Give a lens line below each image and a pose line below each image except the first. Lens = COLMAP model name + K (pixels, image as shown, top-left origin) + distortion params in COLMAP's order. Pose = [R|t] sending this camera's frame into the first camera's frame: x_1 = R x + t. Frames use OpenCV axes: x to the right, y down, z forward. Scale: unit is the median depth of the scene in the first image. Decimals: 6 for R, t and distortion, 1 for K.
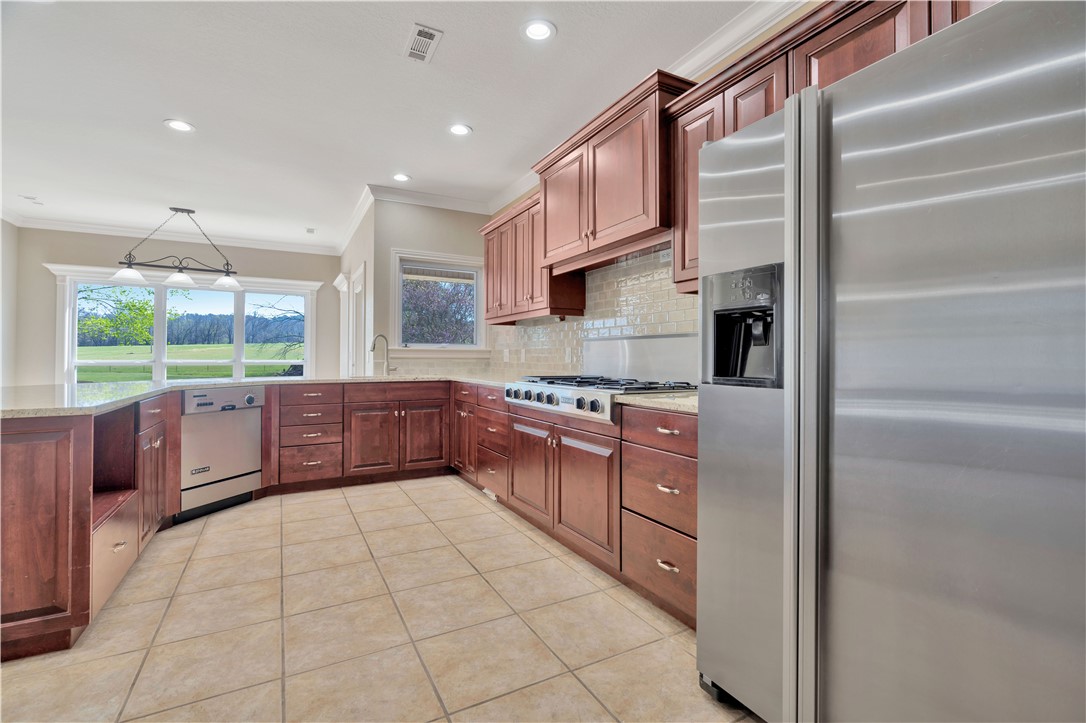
lens RADIAL K [[495.9, 0, 538.8], [0, 495.9, 360.5], [0, 0, 1]] dist [0.003946, 0.000281]
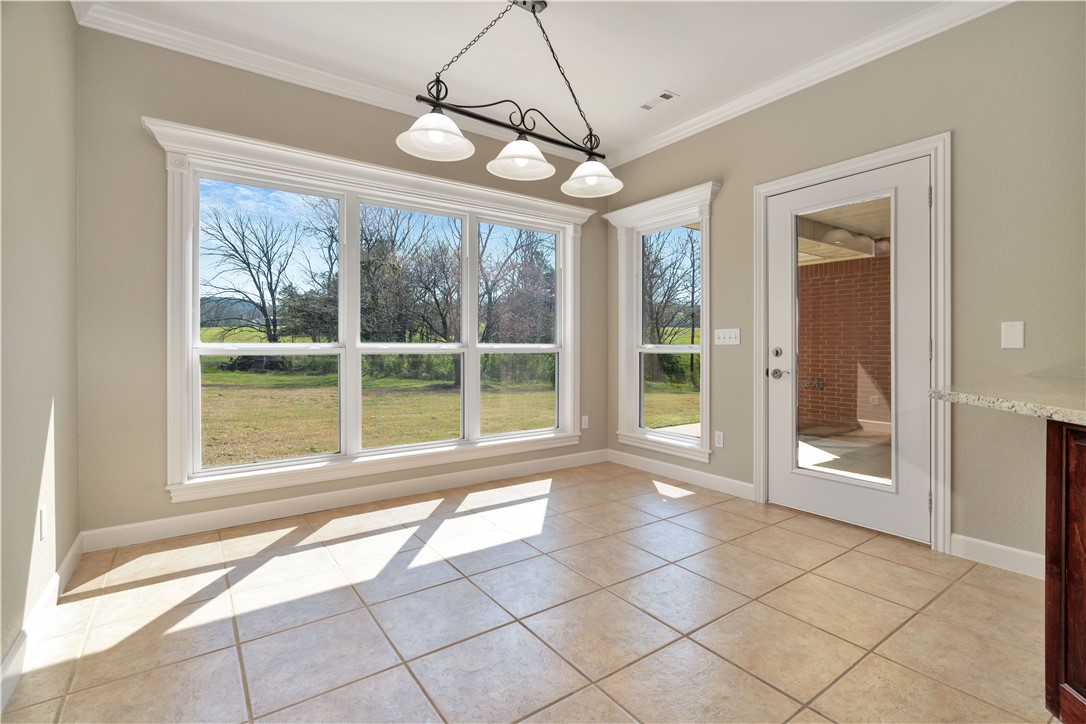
lens RADIAL K [[495.9, 0, 547.5], [0, 495.9, 353.4], [0, 0, 1]] dist [0.003946, 0.000281]
pose [[0.989931, -0.006330, 0.141413, -0.706580], [0.004227, 0.999876, 0.015170, 0.001194], [-0.141491, -0.014420, 0.989835, 0.525539]]
